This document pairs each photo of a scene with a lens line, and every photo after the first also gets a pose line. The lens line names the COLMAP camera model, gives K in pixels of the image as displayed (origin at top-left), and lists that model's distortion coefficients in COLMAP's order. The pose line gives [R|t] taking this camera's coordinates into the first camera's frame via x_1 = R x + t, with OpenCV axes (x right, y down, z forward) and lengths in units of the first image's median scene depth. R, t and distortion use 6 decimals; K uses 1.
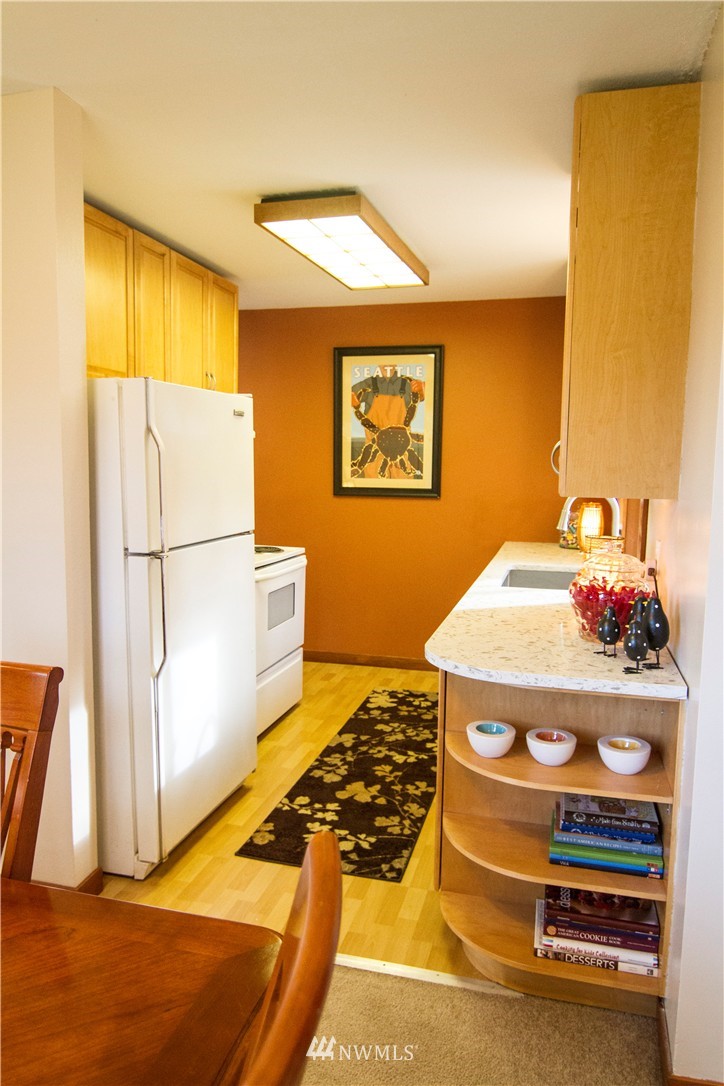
lens RADIAL K [[756.5, 0, 355.4], [0, 756.5, 542.6], [0, 0, 1]] dist [0.007781, -0.018851]
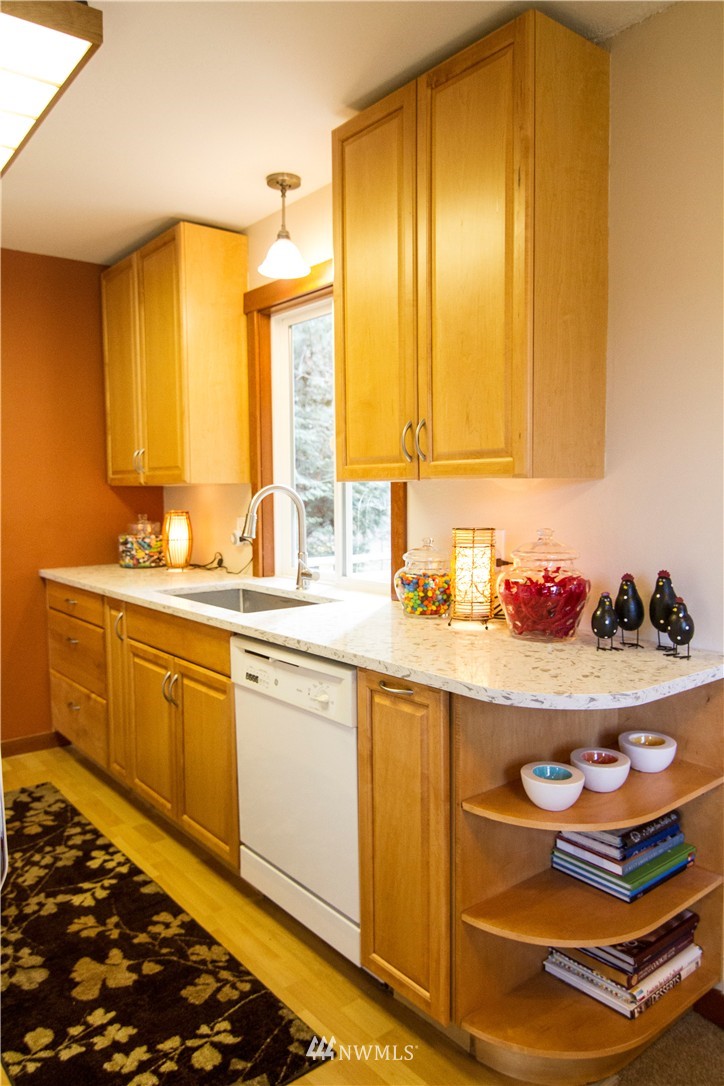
lens RADIAL K [[769.9, 0, 361.3], [0, 769.9, 546.3], [0, 0, 1]] dist [0.006501, -0.022031]
pose [[0.584389, -0.078935, 0.807625, -0.358375], [0.101193, 0.994578, 0.023985, -0.016130], [-0.805139, 0.067709, 0.589208, 0.432191]]
